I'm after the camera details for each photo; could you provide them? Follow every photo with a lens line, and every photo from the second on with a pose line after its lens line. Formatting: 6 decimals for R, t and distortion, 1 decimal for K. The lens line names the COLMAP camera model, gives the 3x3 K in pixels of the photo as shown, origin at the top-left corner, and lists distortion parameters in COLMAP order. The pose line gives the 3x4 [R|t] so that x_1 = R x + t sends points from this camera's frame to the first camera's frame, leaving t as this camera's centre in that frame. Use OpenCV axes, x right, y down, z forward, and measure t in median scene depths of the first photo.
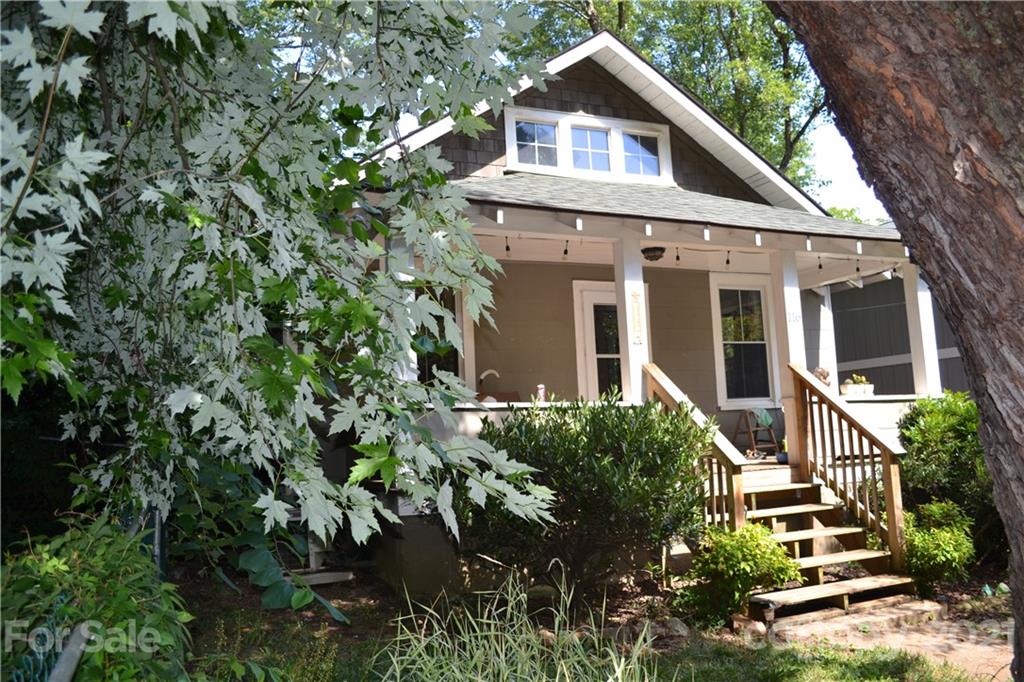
lens RADIAL K [[827.3, 0, 512.0], [0, 827.3, 341.0], [0, 0, 1]] dist [-0.078078, 0.010373]
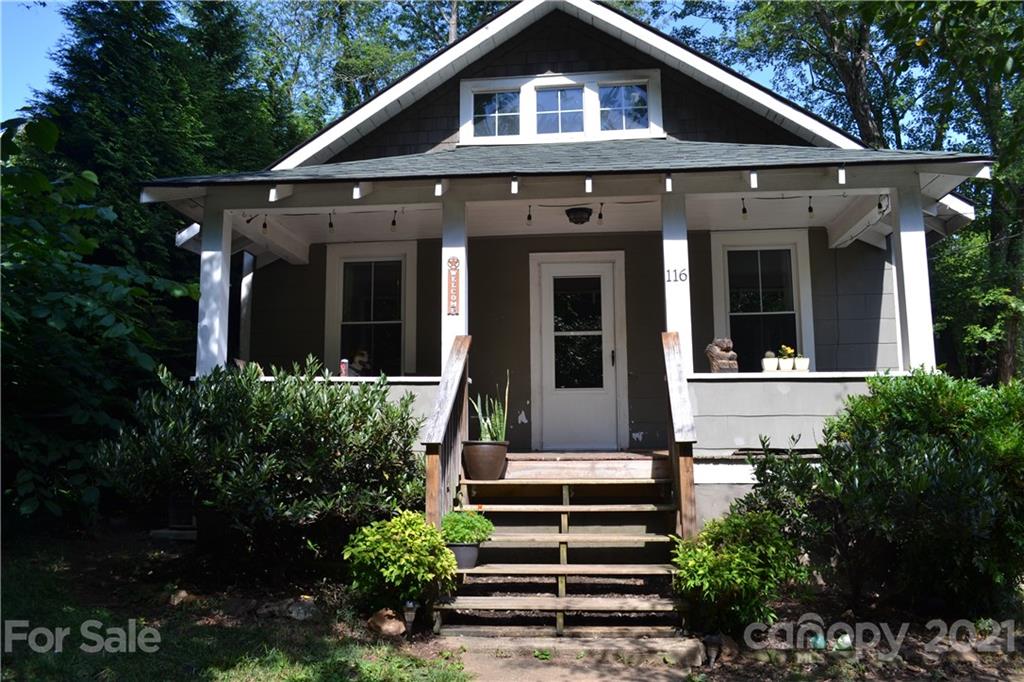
lens RADIAL K [[827.3, 0, 512.0], [0, 827.3, 341.0], [0, 0, 1]] dist [-0.078078, 0.010373]
pose [[0.871888, -0.026390, -0.488993, 0.497551], [0.024917, 0.999644, -0.009521, 0.032696], [0.489070, -0.003883, 0.872236, 0.172138]]
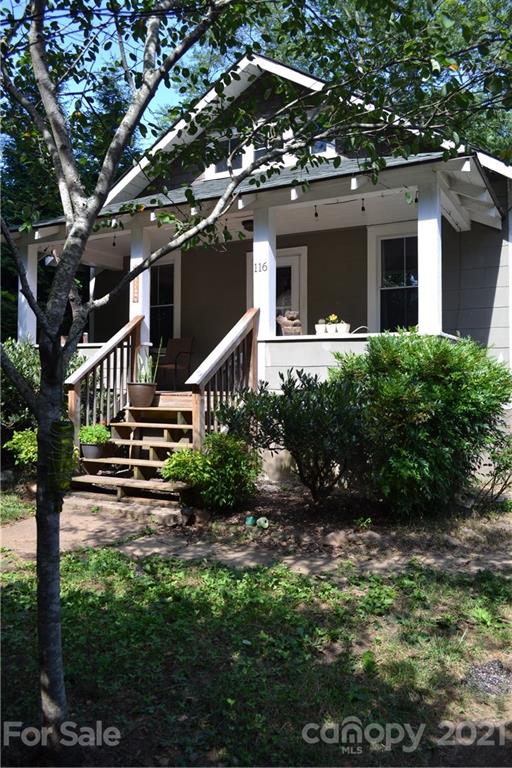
lens RADIAL K [[620.5, 0, 256.0], [0, 620.5, 384.0], [0, 0, 1]] dist [-0.078078, 0.010373]
pose [[0.615091, 0.037685, -0.787555, 0.853311], [0.058653, 0.993903, 0.093368, 0.042951], [0.786272, -0.103622, 0.609130, 0.373616]]
